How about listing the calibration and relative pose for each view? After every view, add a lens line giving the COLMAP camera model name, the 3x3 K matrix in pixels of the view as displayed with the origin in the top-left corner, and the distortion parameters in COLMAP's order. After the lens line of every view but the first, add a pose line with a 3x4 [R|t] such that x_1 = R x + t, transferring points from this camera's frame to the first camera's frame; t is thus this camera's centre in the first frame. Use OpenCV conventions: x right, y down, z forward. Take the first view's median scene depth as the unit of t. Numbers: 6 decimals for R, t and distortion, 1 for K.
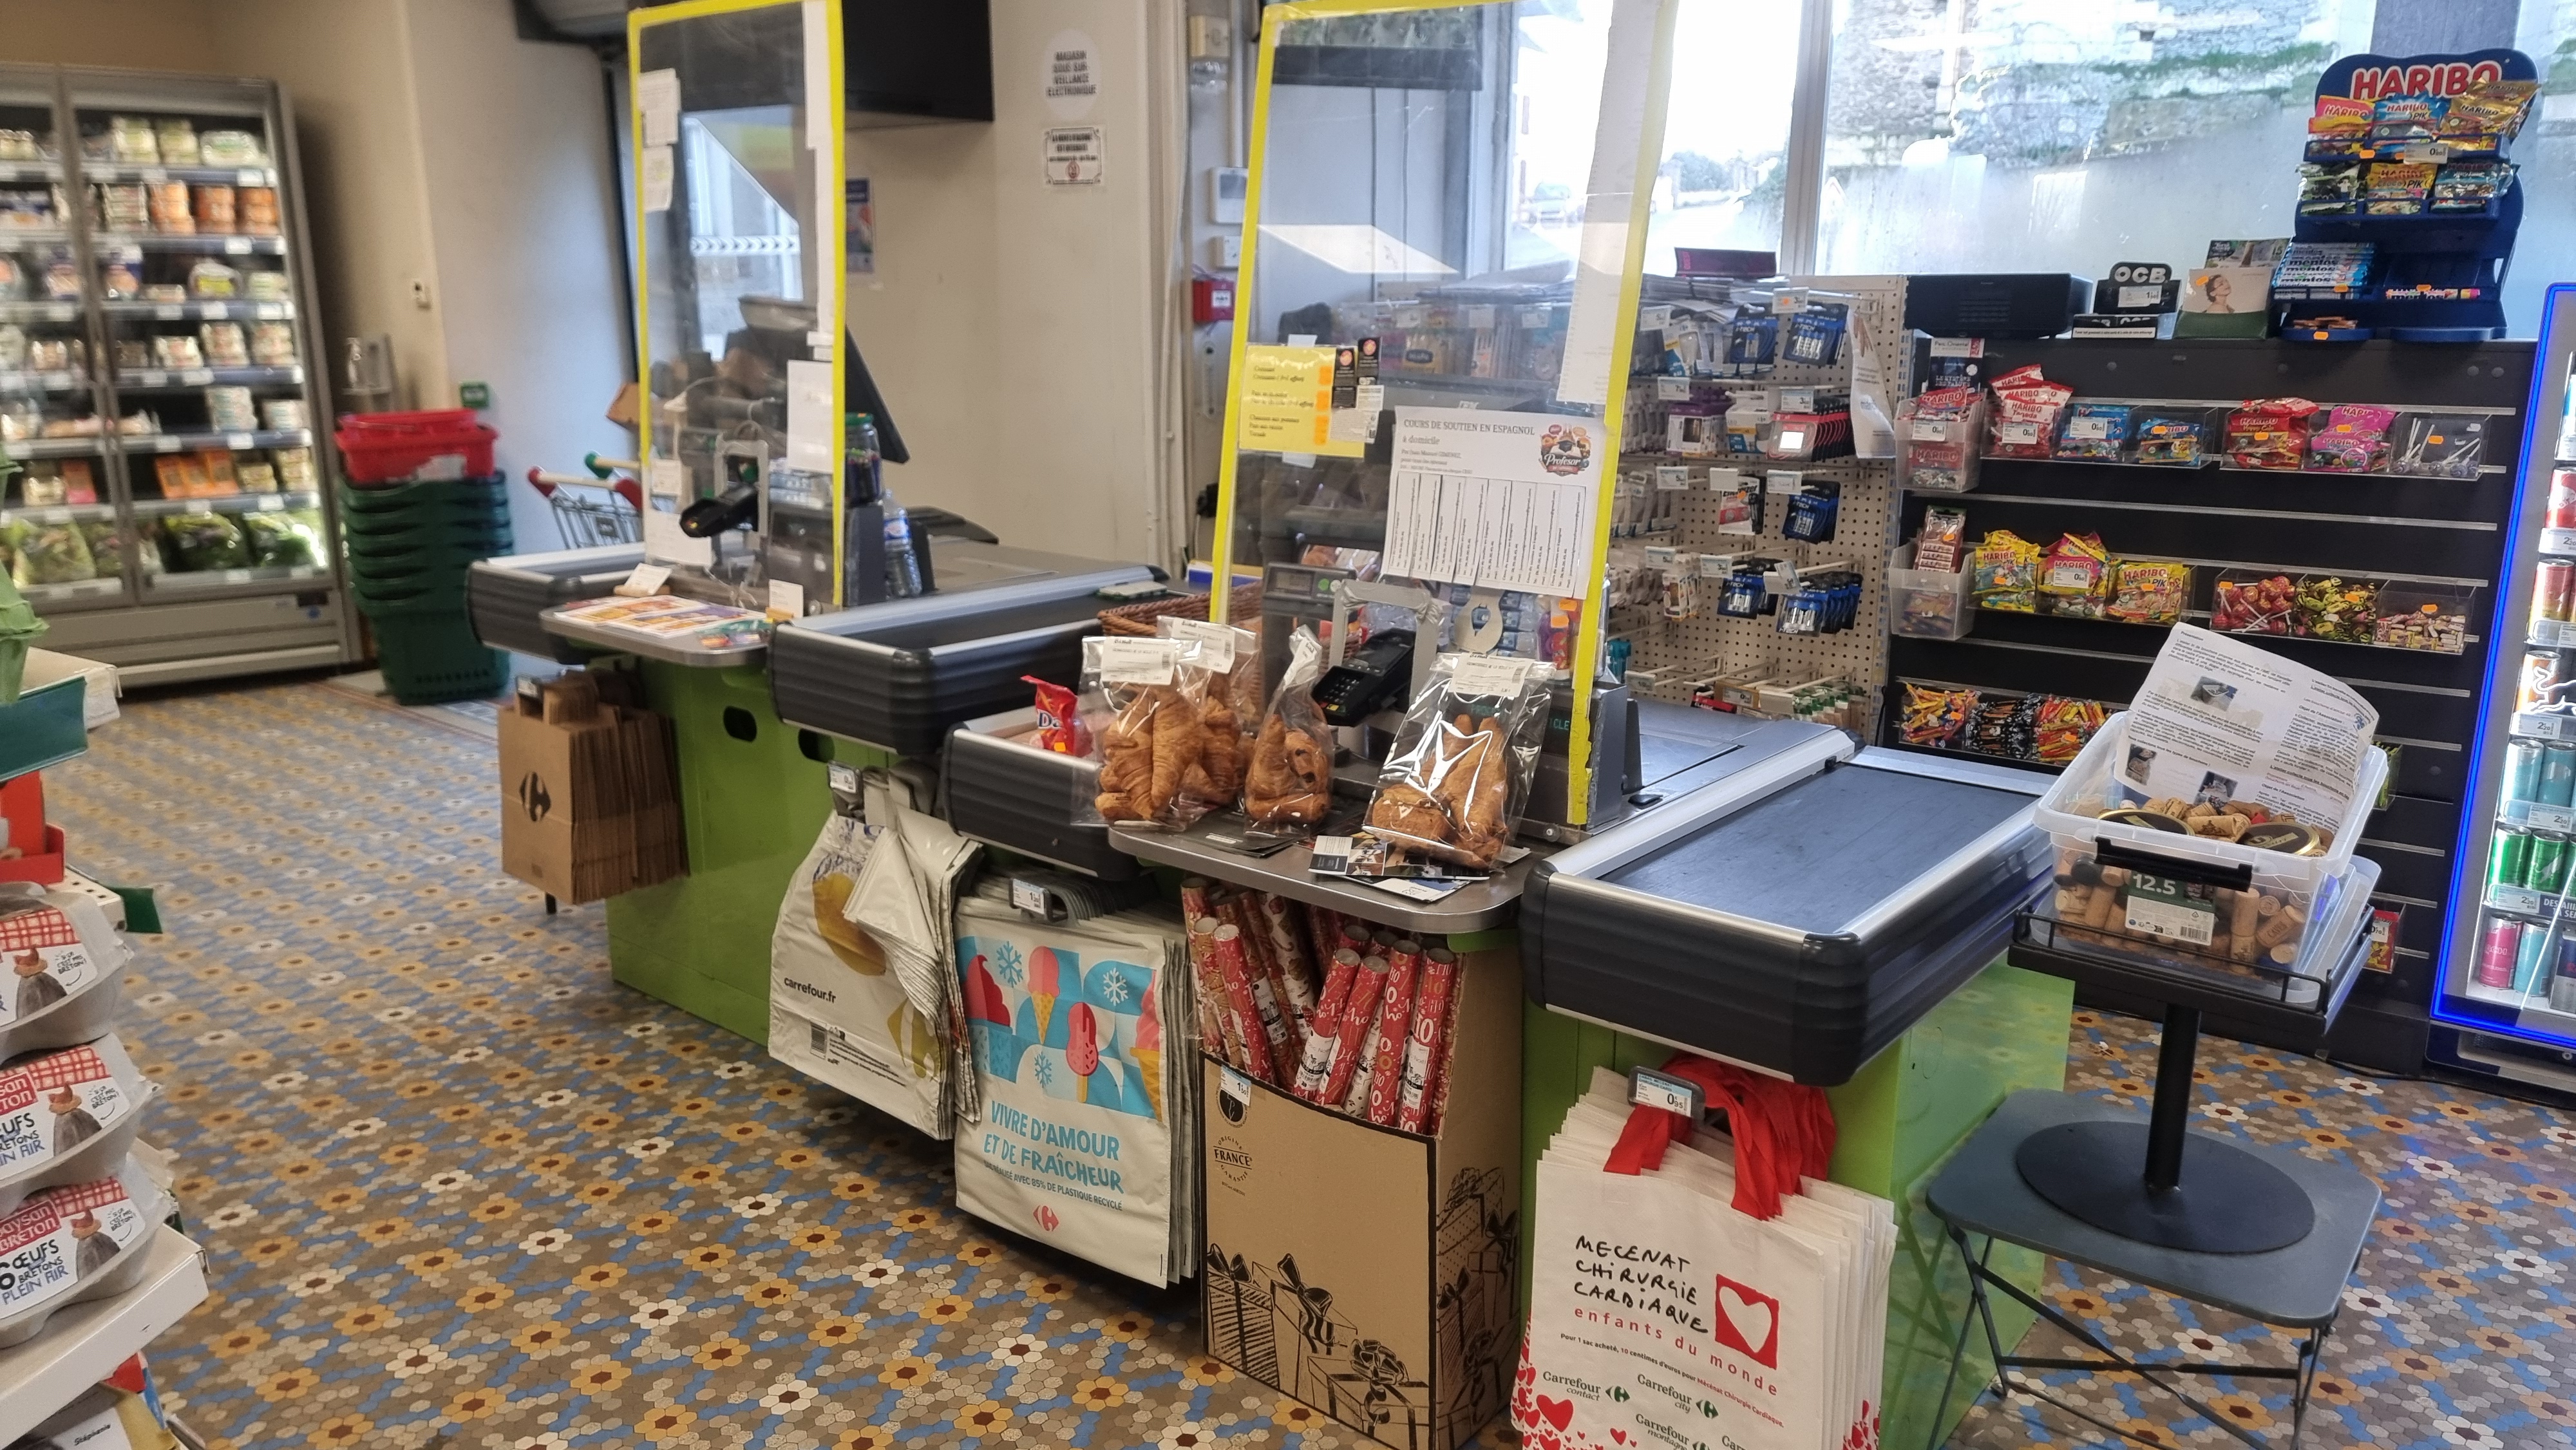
lens RADIAL K [[1790.4, 0, 1291.9], [0, 1790.4, 725.4], [0, 0, 1]] dist [0.043051, -0.003966]
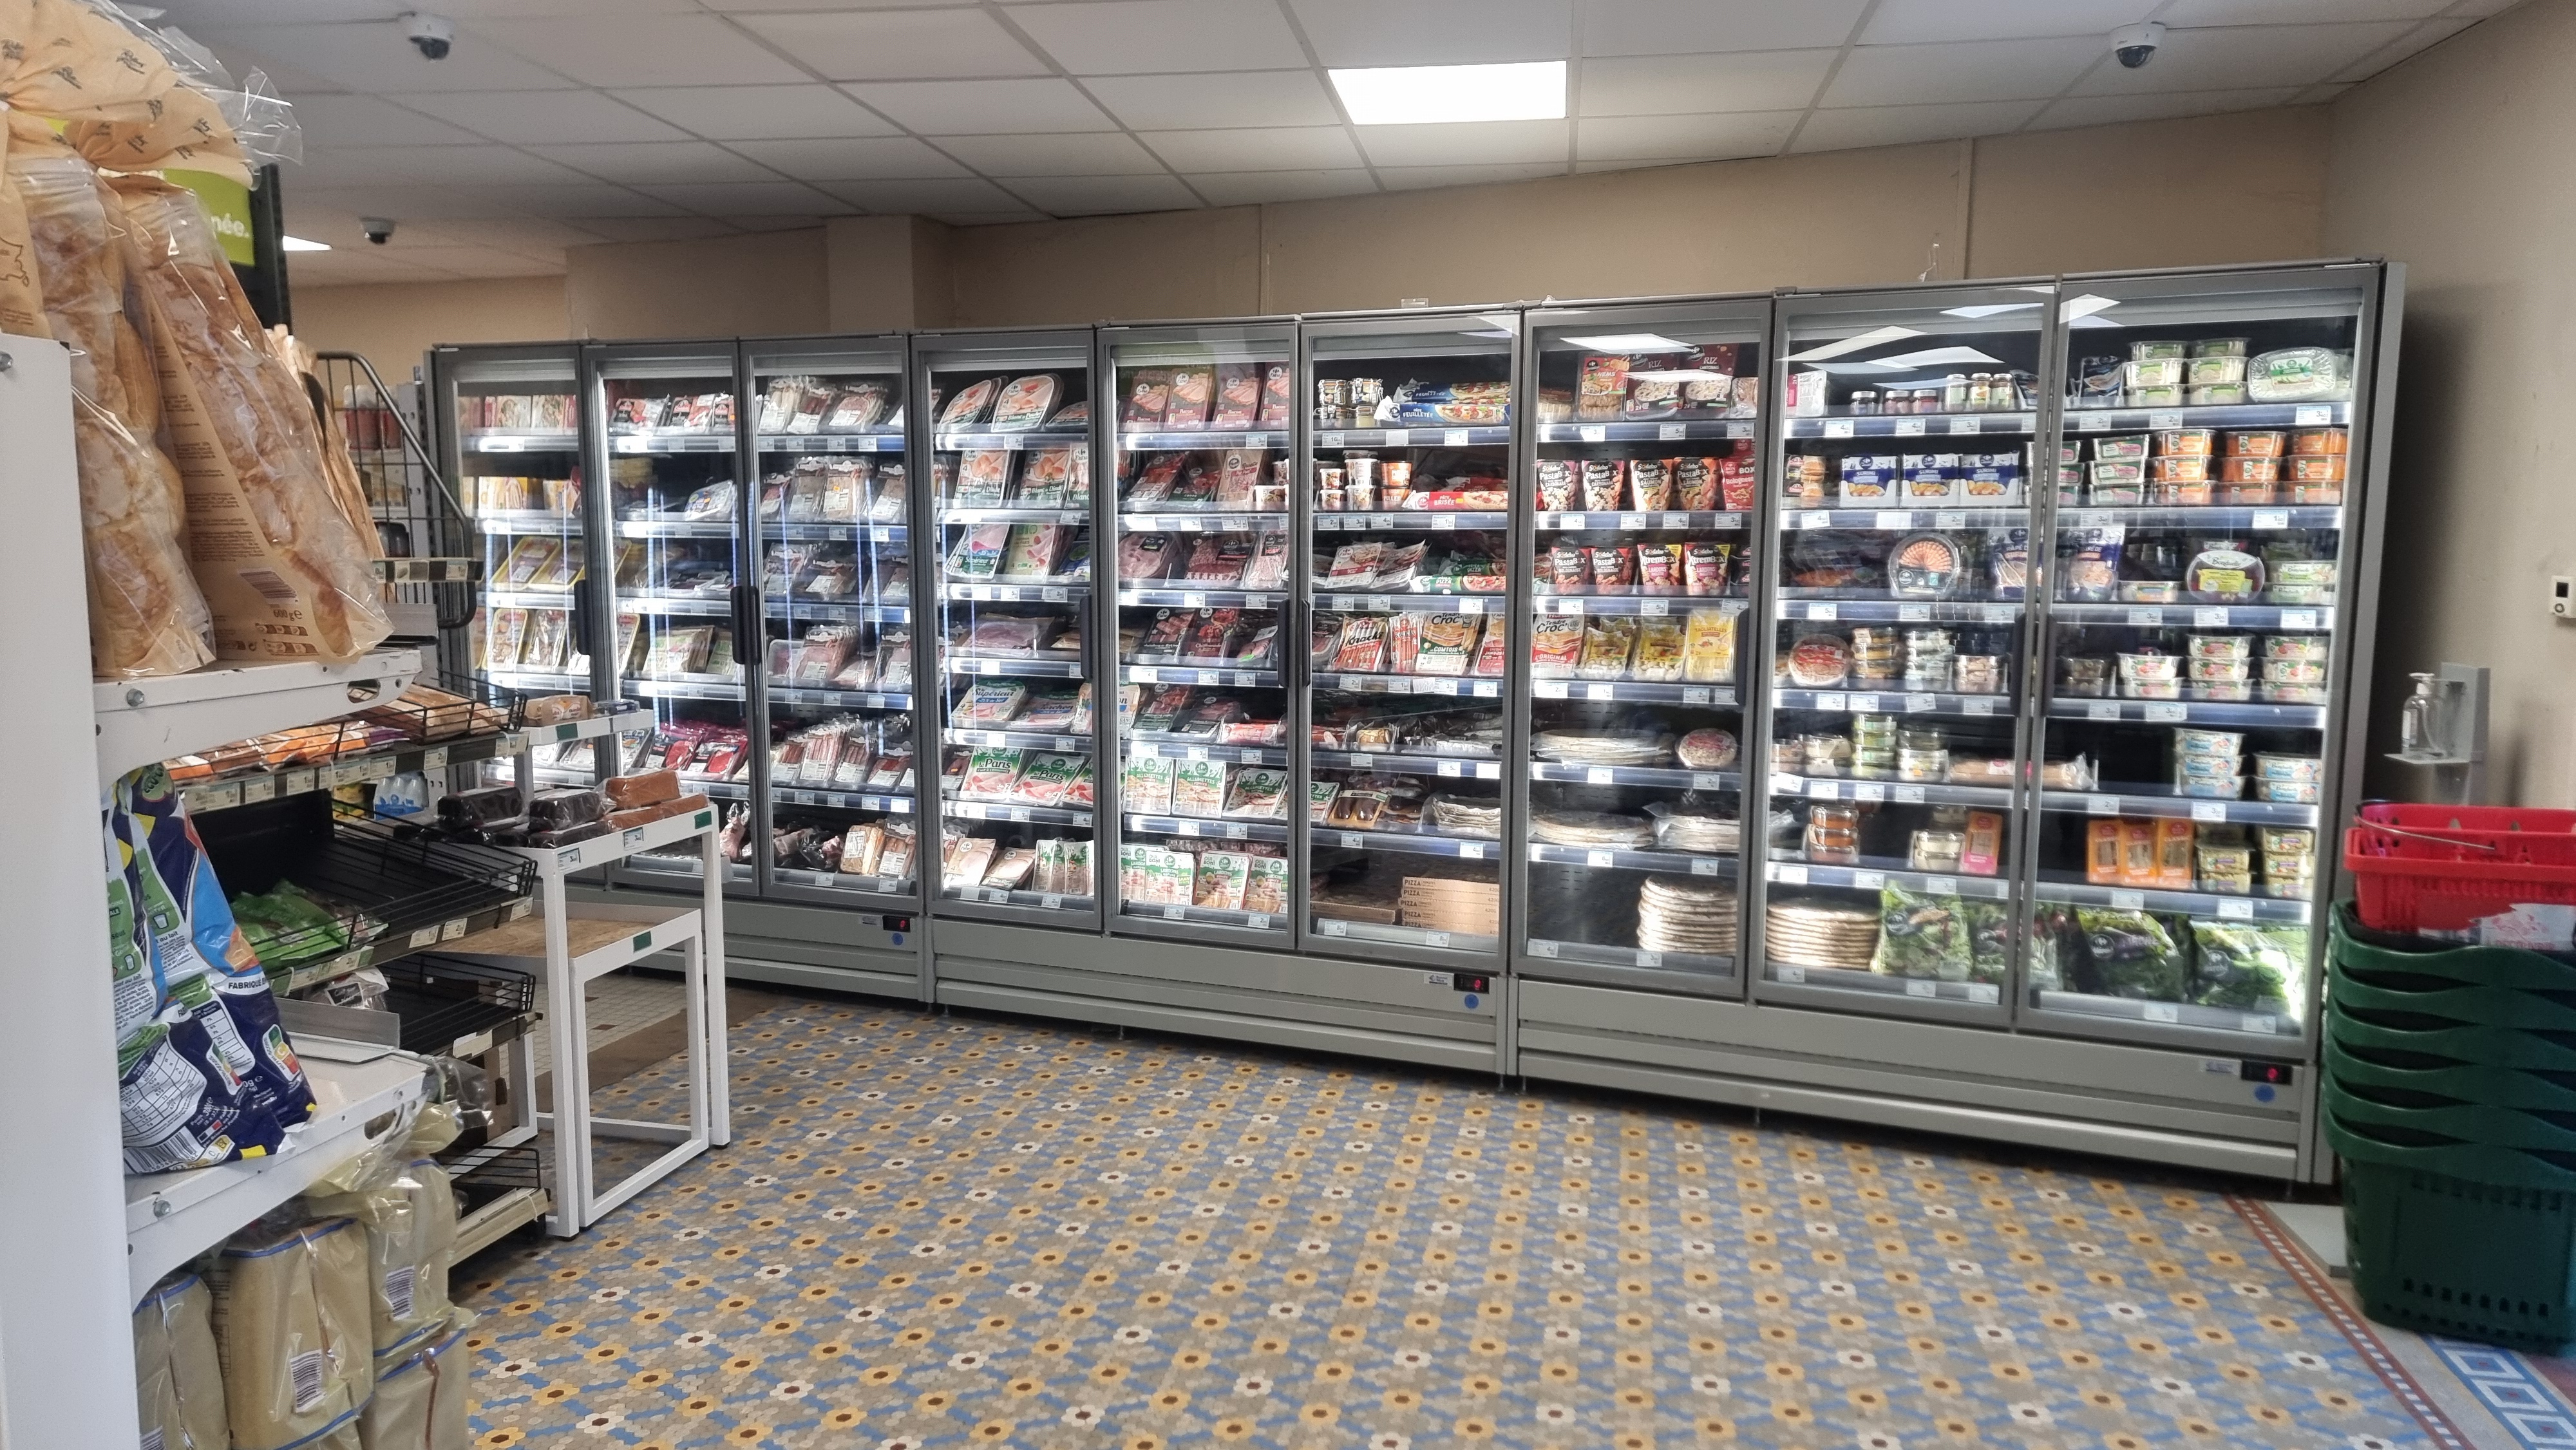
lens RADIAL K [[1790.4, 0, 1291.9], [0, 1790.4, 725.4], [0, 0, 1]] dist [0.043051, -0.003966]
pose [[0.481922, 0.101957, -0.870262, -0.179498], [-0.222358, 0.974924, -0.008915, -0.109385], [0.847531, 0.197806, 0.492508, 0.403439]]
